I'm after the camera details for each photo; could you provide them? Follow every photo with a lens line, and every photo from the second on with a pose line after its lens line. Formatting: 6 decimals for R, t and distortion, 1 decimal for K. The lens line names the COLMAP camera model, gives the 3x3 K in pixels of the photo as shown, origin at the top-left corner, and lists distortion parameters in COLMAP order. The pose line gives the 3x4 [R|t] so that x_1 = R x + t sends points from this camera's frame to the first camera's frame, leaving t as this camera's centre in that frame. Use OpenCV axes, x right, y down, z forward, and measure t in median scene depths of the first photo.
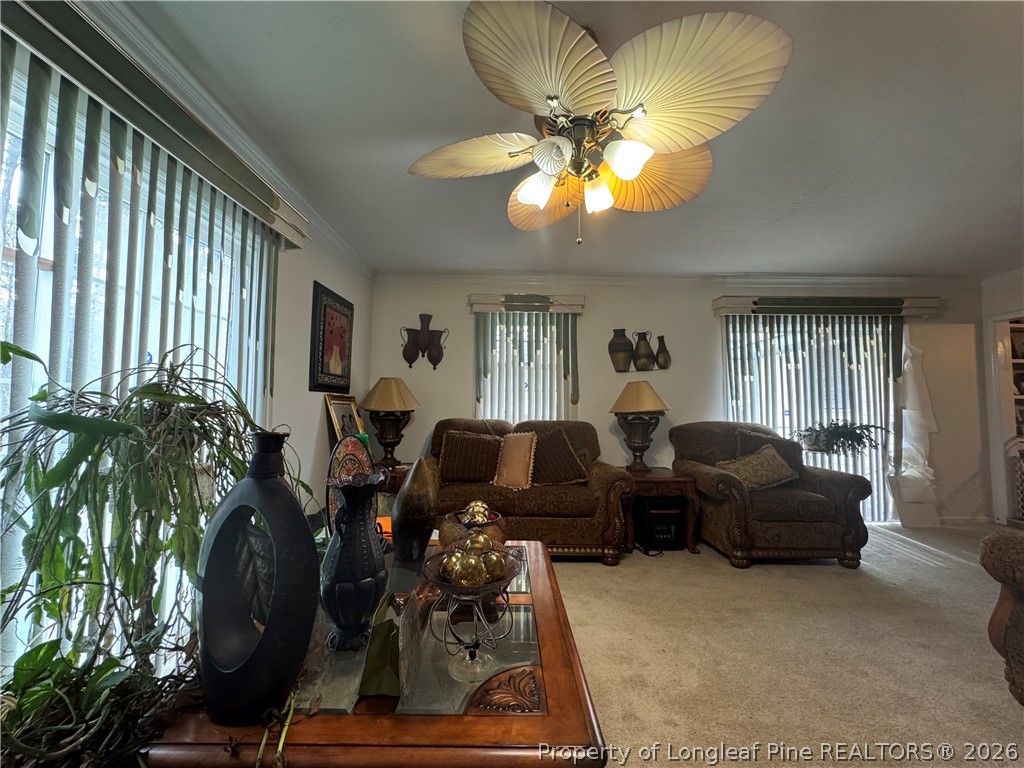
lens RADIAL K [[411.2, 0, 507.0], [0, 411.2, 384.3], [0, 0, 1]] dist [-0.001803, -0.000032]
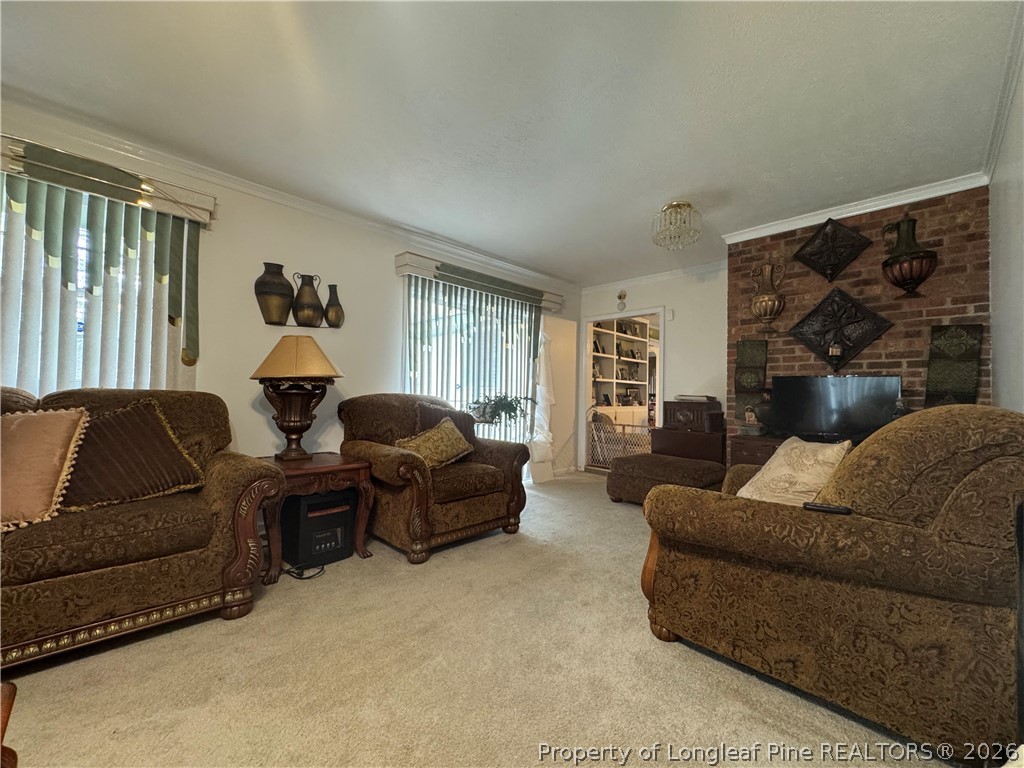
lens RADIAL K [[411.2, 0, 515.5], [0, 411.2, 386.4], [0, 0, 1]] dist [-0.001803, -0.000032]
pose [[0.702996, 0.021839, 0.710858, 0.076740], [-0.056784, 0.998061, 0.025493, 0.040141], [-0.708923, -0.058287, 0.702873, 0.220438]]
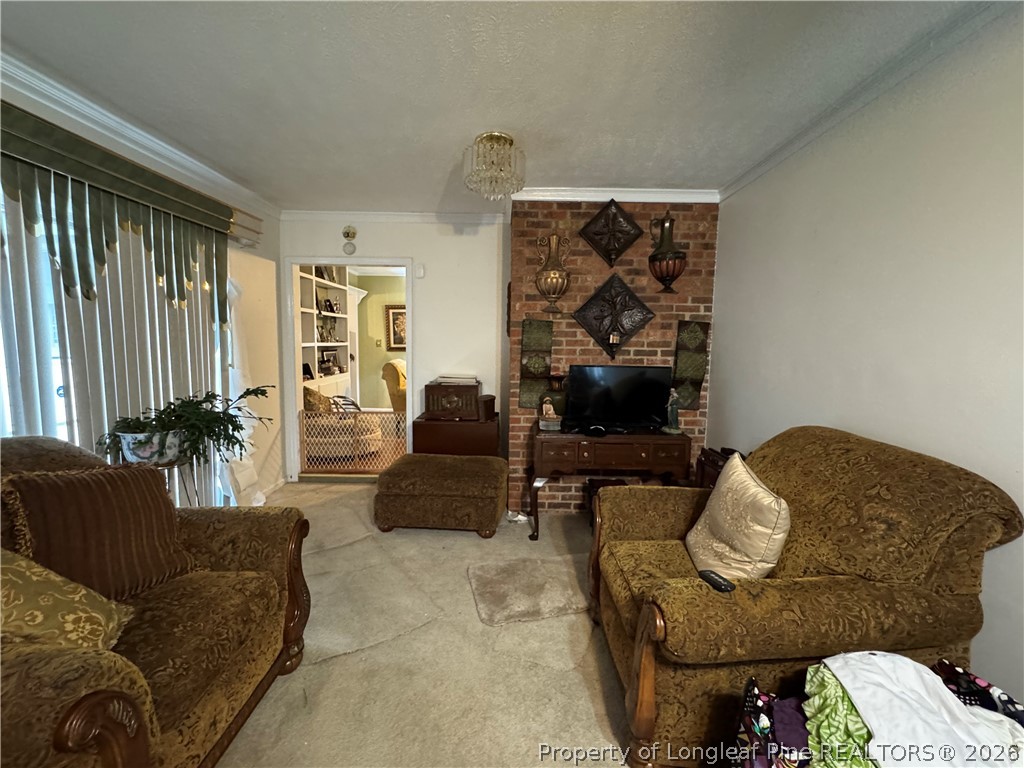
lens RADIAL K [[459.3, 0, 507.3], [0, 459.3, 383.9], [0, 0, 1]] dist [-0.002555, 0.000452]
pose [[-0.003905, -0.106144, 0.994343, 0.177869], [-0.074256, 0.991636, 0.105564, -0.034690], [-0.997232, -0.073423, -0.011755, 0.560141]]
